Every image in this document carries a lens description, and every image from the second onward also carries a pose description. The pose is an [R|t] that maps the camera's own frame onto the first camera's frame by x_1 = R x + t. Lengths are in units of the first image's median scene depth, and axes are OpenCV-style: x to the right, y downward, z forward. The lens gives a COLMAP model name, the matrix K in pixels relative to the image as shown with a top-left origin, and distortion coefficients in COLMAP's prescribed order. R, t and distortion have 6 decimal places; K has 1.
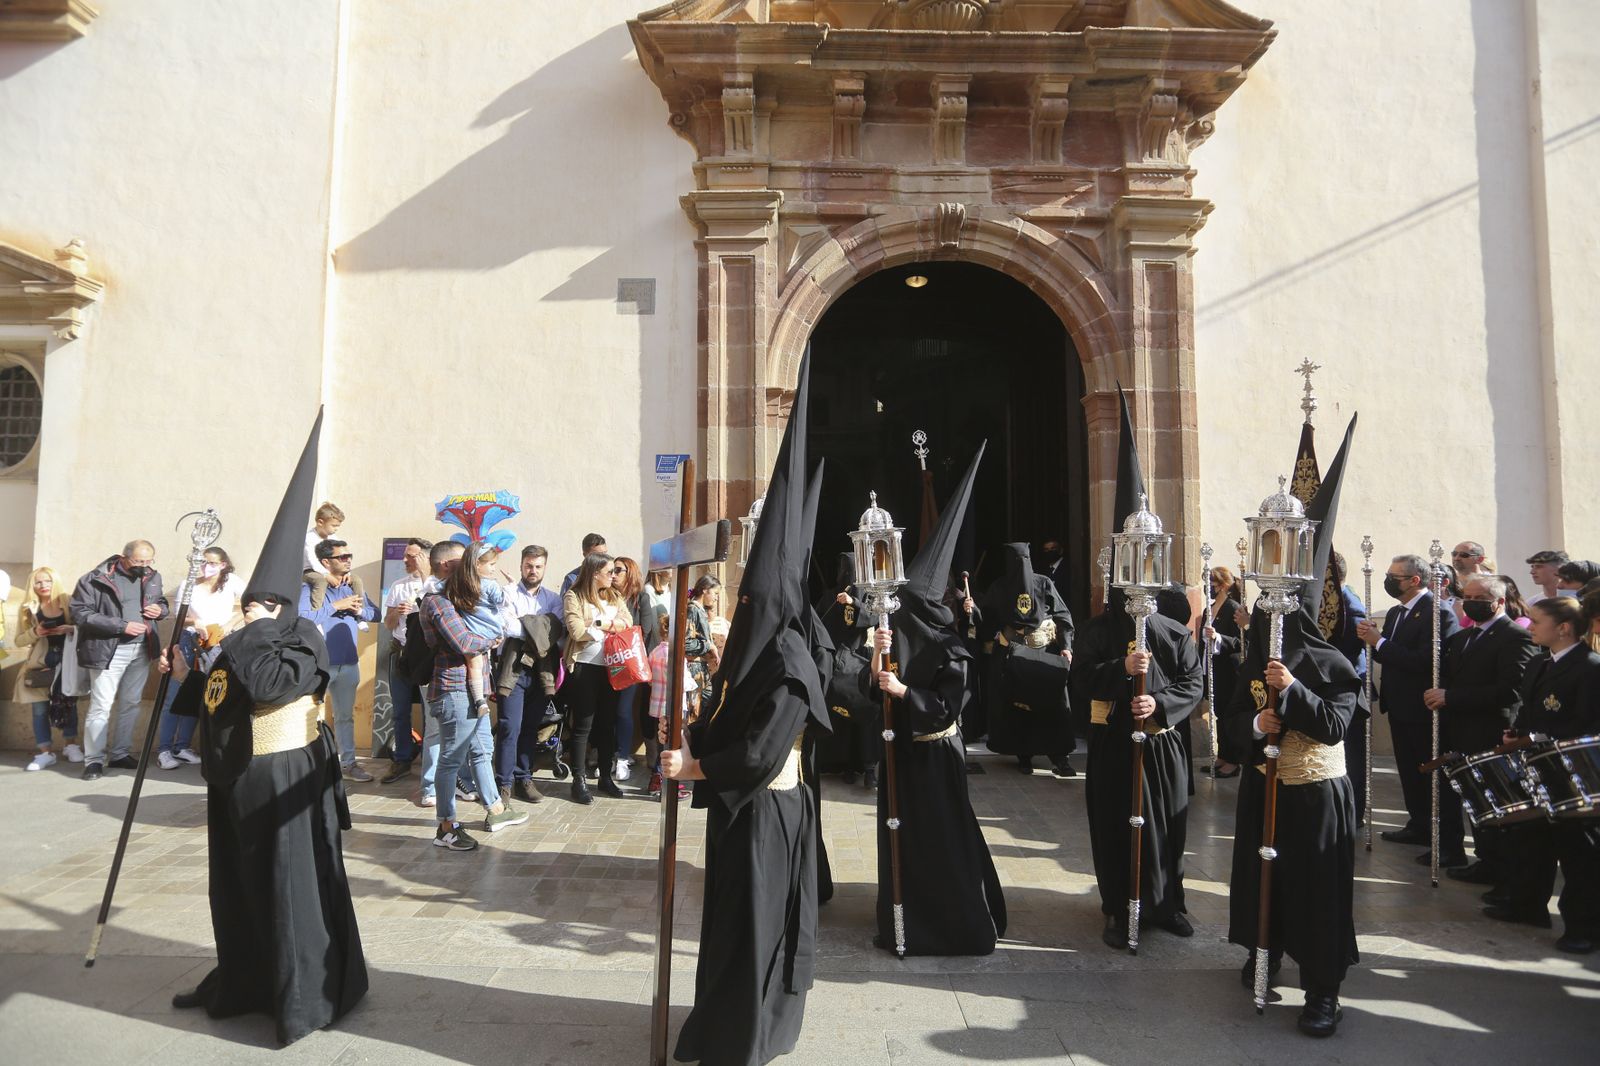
lens RADIAL K [[782.4, 0, 806.8], [0, 782.4, 532.2], [0, 0, 1]] dist [-0.067673, 0.027308]
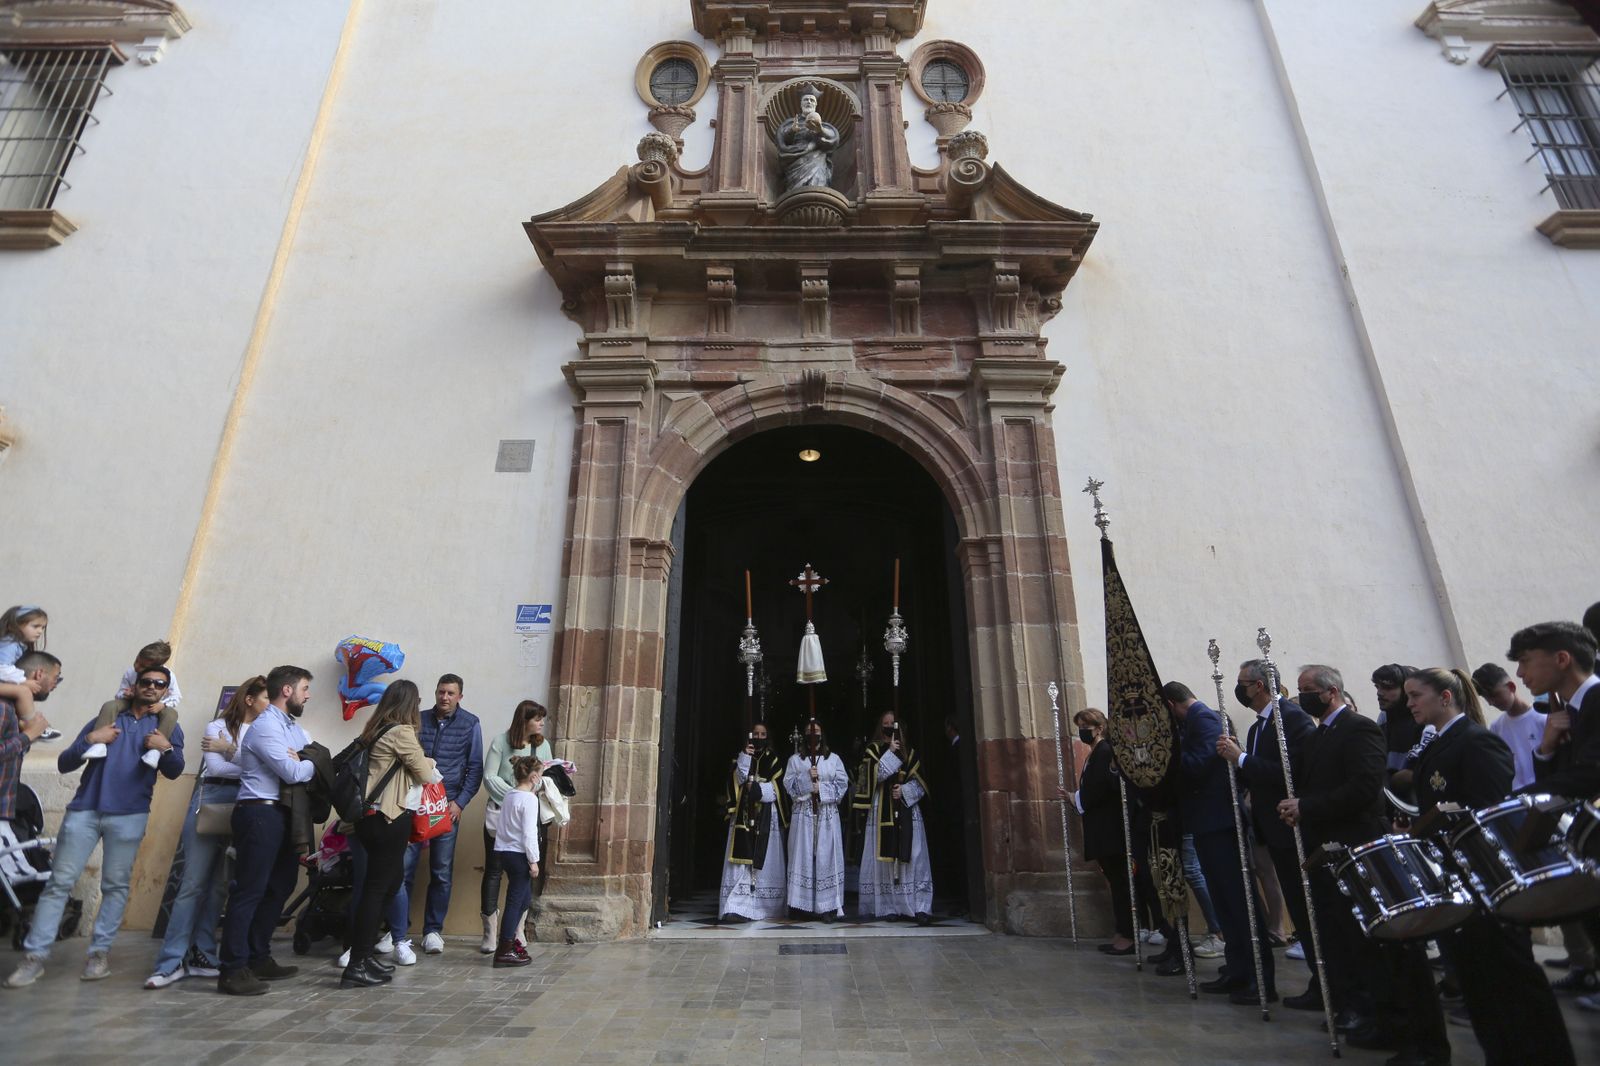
lens RADIAL K [[782.4, 0, 805.3], [0, 782.4, 528.5], [0, 0, 1]] dist [-0.067673, 0.027308]
pose [[0.999963, -0.008104, 0.002934, 0.166463], [0.008610, 0.954079, -0.299430, 0.104399], [-0.000373, 0.299444, 0.954114, 0.039020]]
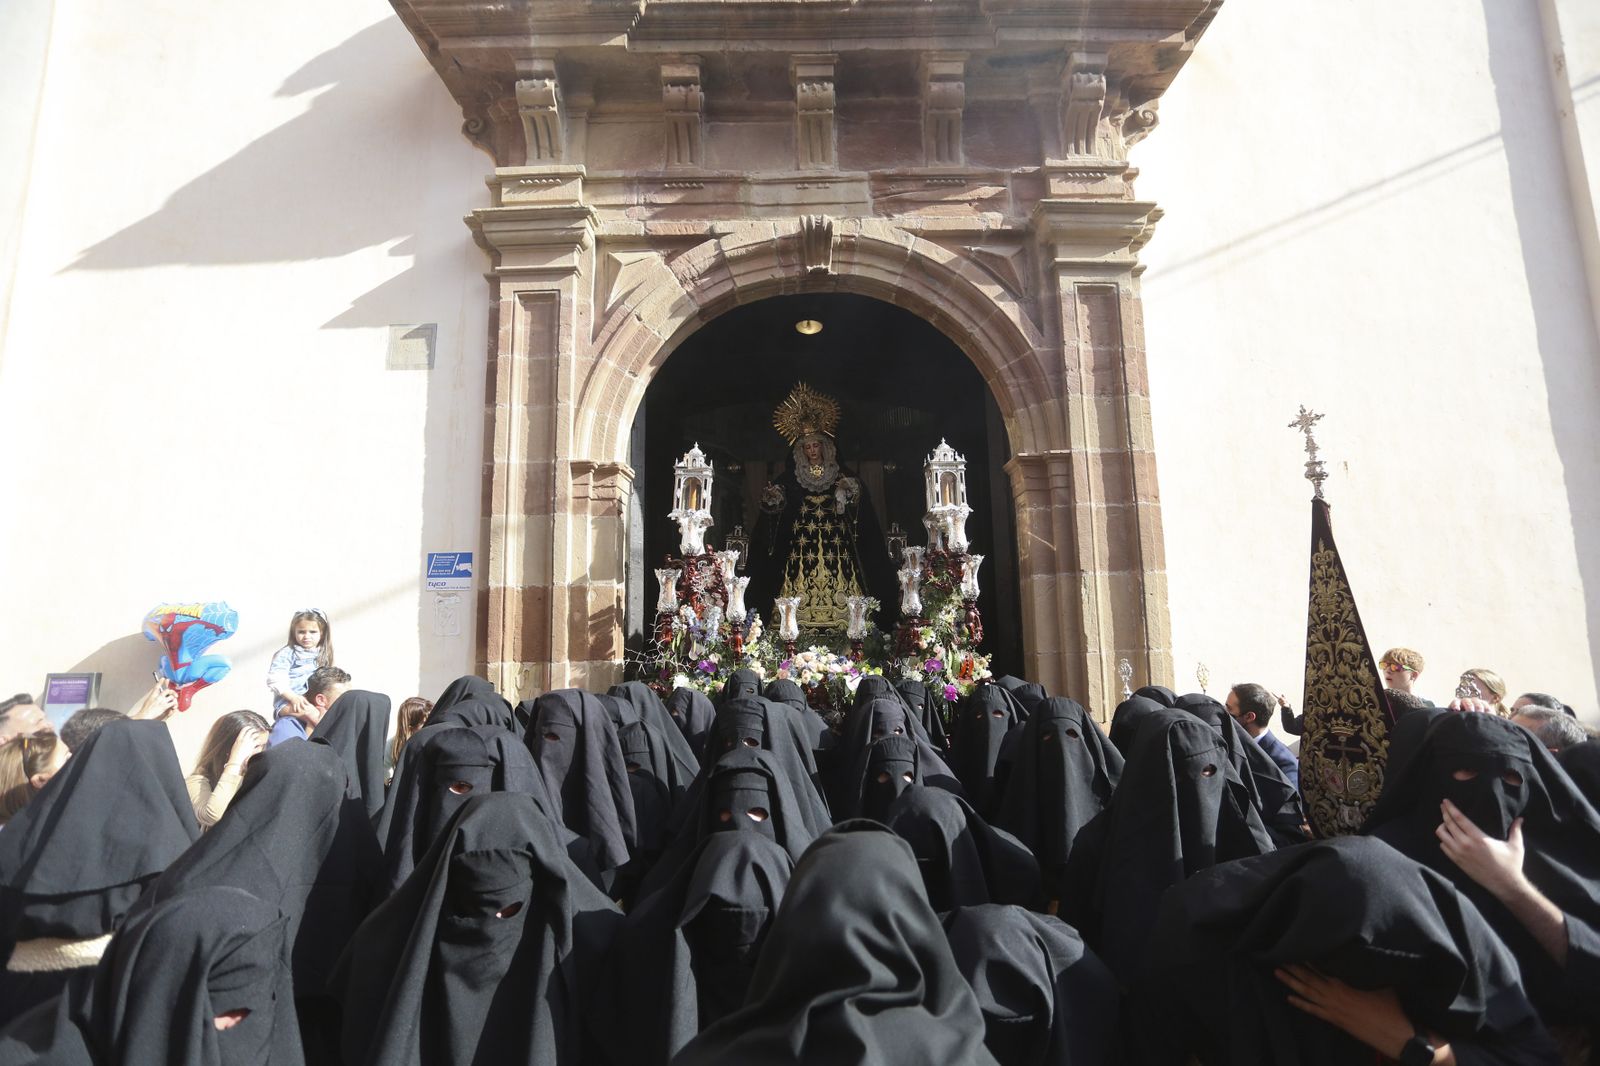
lens RADIAL K [[782.4, 0, 817.6], [0, 782.4, 525.3], [0, 0, 1]] dist [-0.067673, 0.027308]
pose [[0.999768, -0.021002, 0.004870, 0.175505], [0.021381, 0.994861, -0.098965, -0.045165], [-0.002767, 0.099046, 0.995079, 0.264737]]
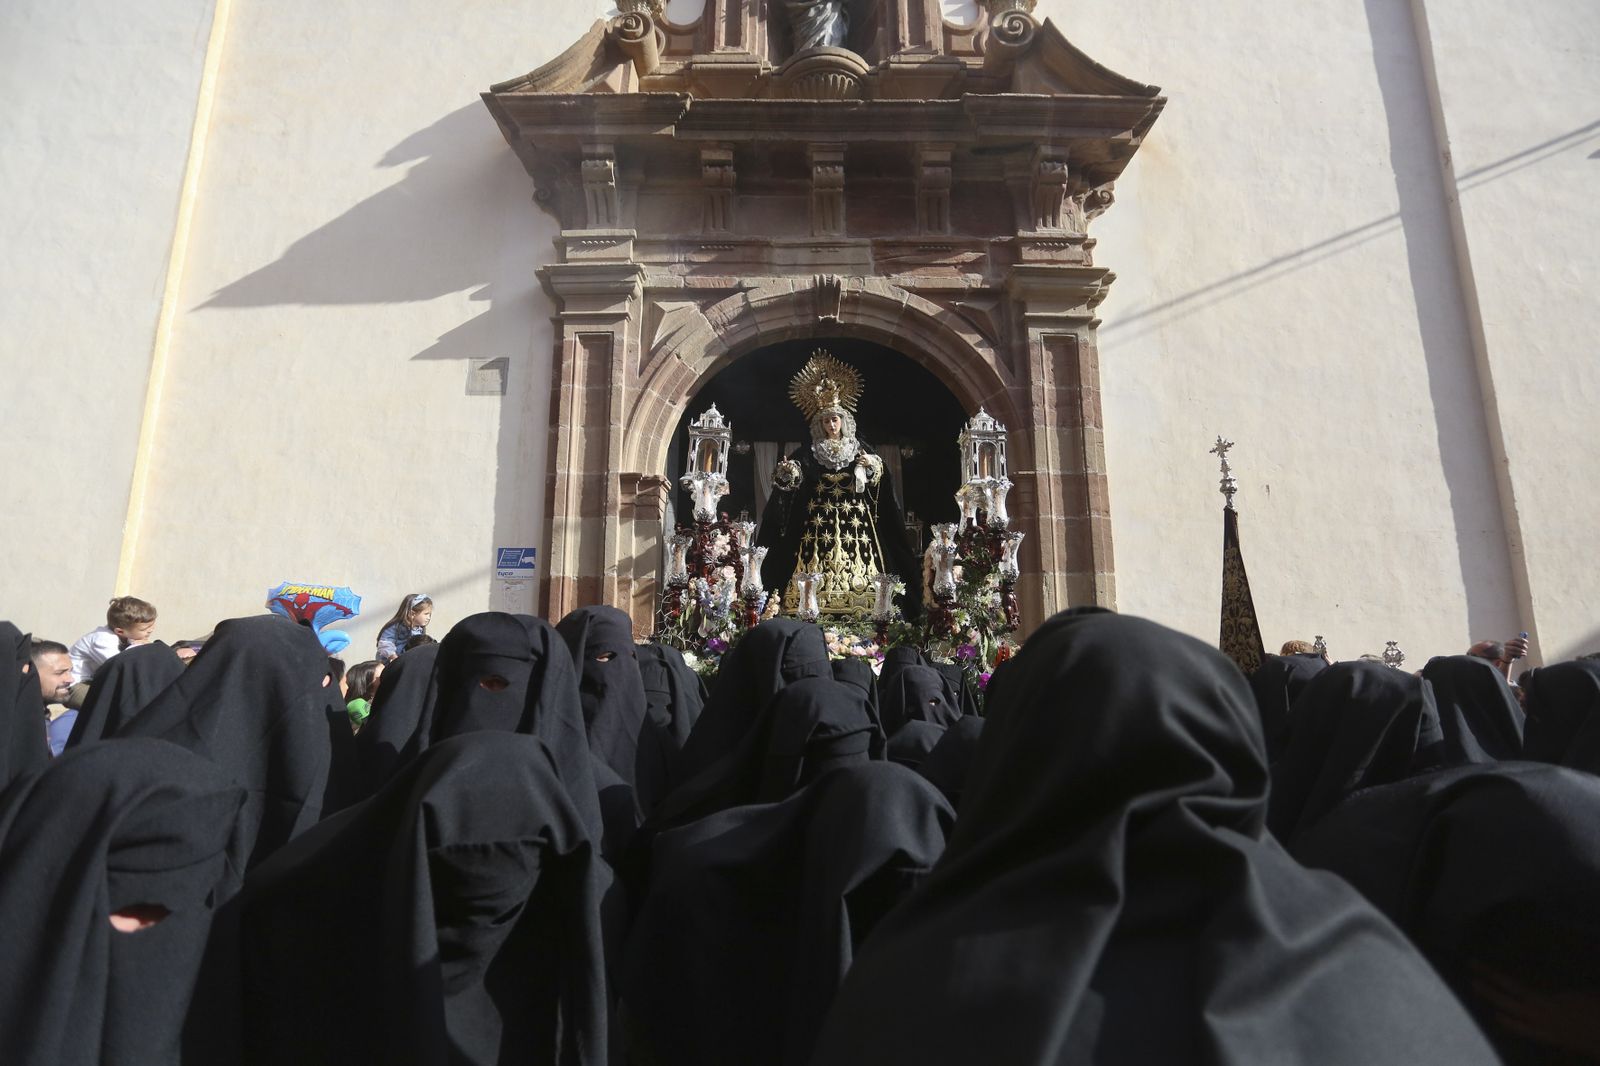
lens RADIAL K [[782.4, 0, 804.0], [0, 782.4, 527.6], [0, 0, 1]] dist [-0.067673, 0.027308]
pose [[0.999991, -0.003531, 0.002444, 0.153341], [0.003833, 0.990510, -0.137389, 0.000461], [-0.001936, 0.137397, 0.990514, 0.120059]]
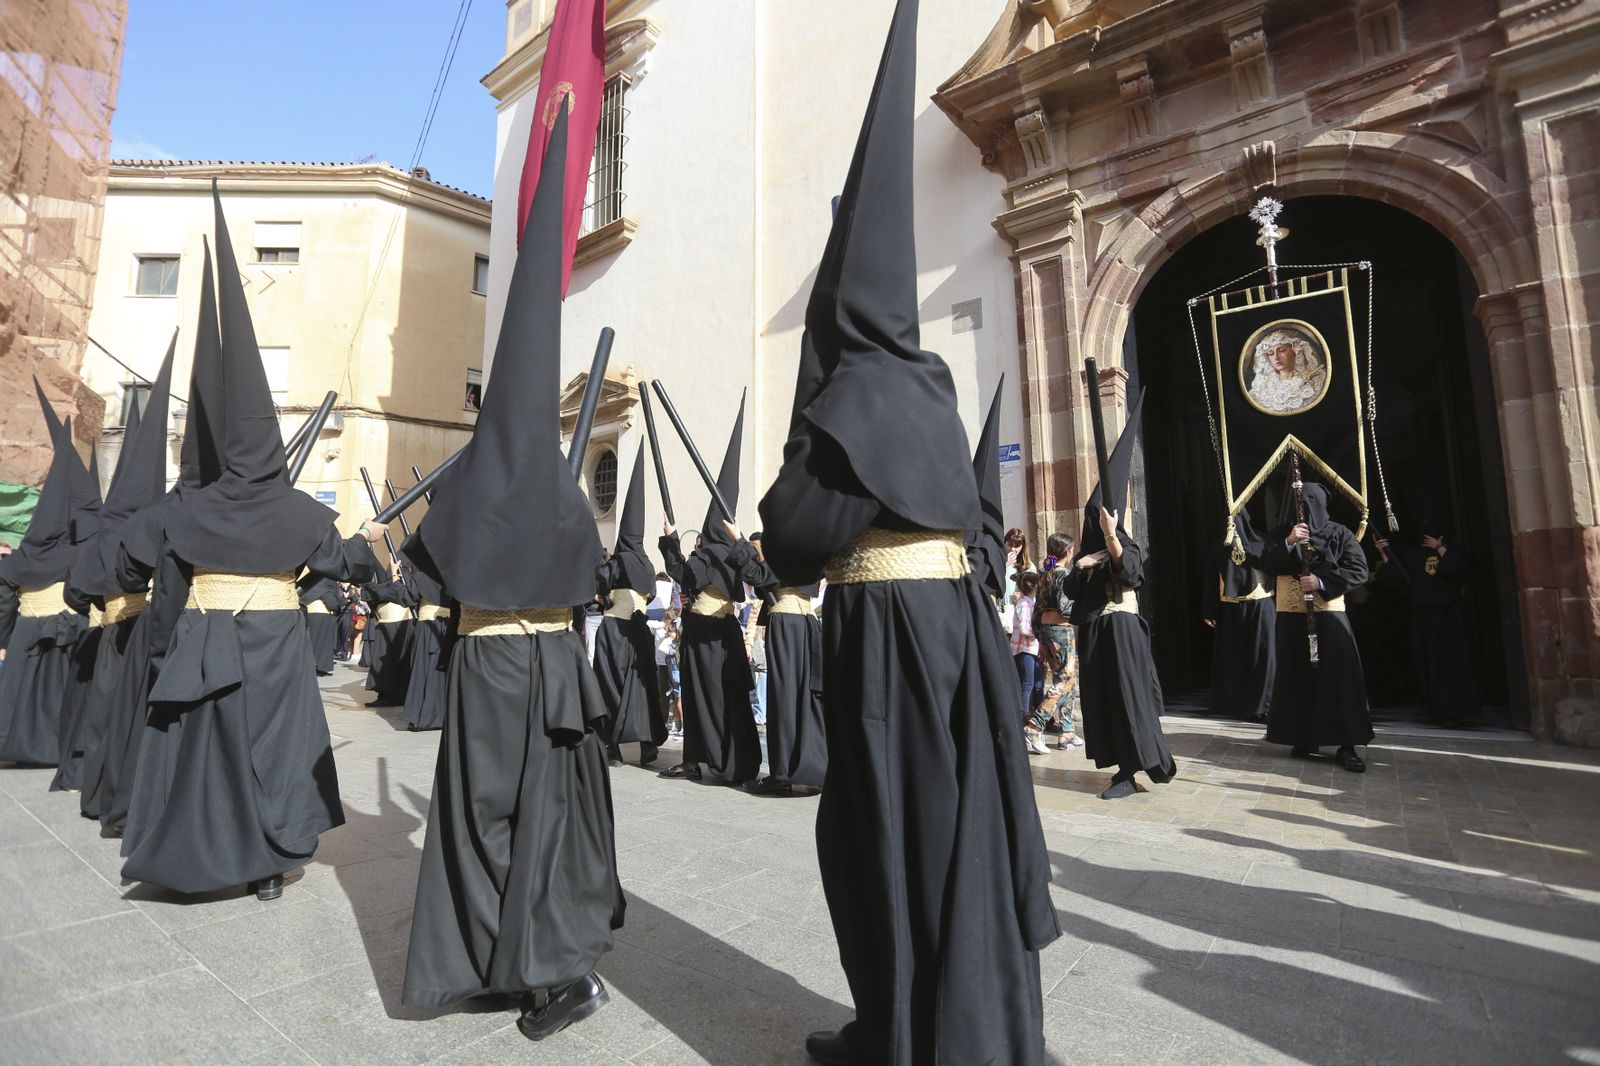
lens RADIAL K [[782.4, 0, 797.3], [0, 782.4, 530.7], [0, 0, 1]] dist [-0.067673, 0.027308]
pose [[0.794352, -0.081469, -0.601969, 0.256202], [0.039726, 0.995812, -0.082347, 0.103196], [0.606157, 0.041499, 0.794262, -0.067415]]
